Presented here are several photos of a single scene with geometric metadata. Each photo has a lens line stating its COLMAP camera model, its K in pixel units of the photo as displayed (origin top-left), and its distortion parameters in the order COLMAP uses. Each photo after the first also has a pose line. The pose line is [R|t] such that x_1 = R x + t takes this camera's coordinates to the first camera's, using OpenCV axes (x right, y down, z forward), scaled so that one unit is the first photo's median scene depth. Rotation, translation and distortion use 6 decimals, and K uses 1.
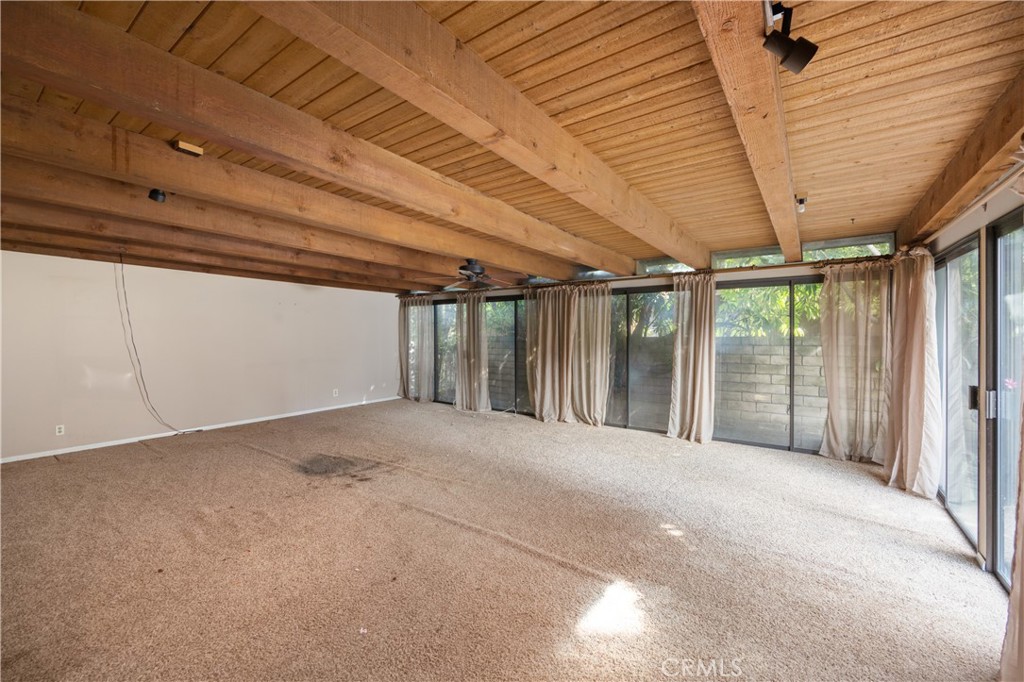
lens RADIAL K [[421.3, 0, 507.1], [0, 421.3, 332.3], [0, 0, 1]] dist [0.000215, -0.000110]
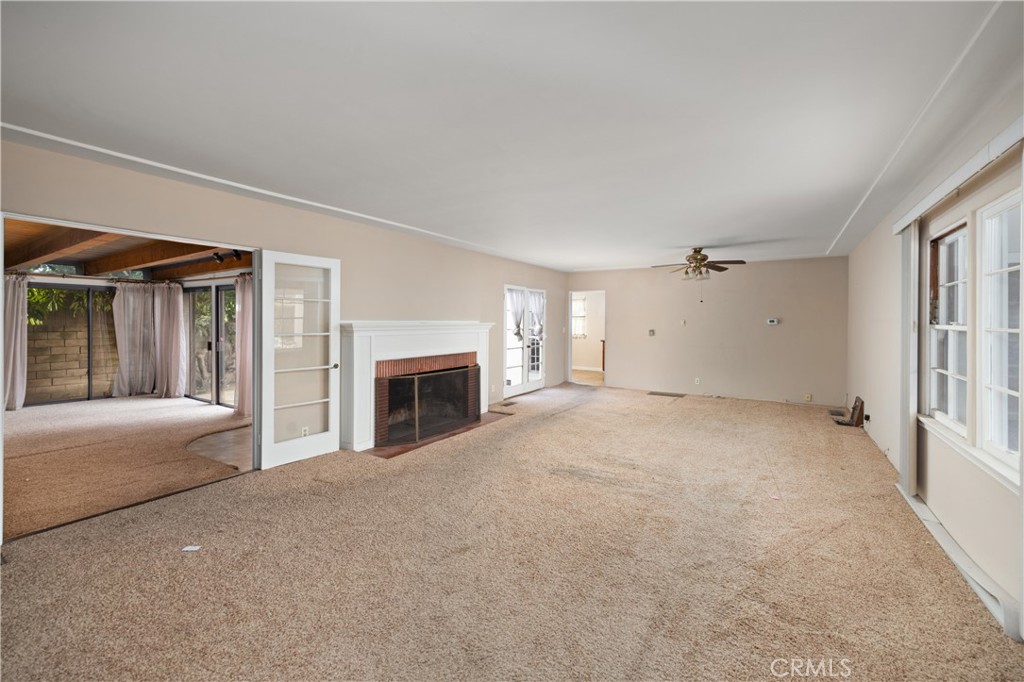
lens RADIAL K [[421.3, 0, 507.1], [0, 421.3, 332.3], [0, 0, 1]] dist [0.000215, -0.000110]
pose [[-0.059342, -0.023028, 0.997972, -1.122841], [-0.003583, 0.999732, 0.022856, -0.002829], [-0.998231, -0.002219, -0.059408, -0.498805]]
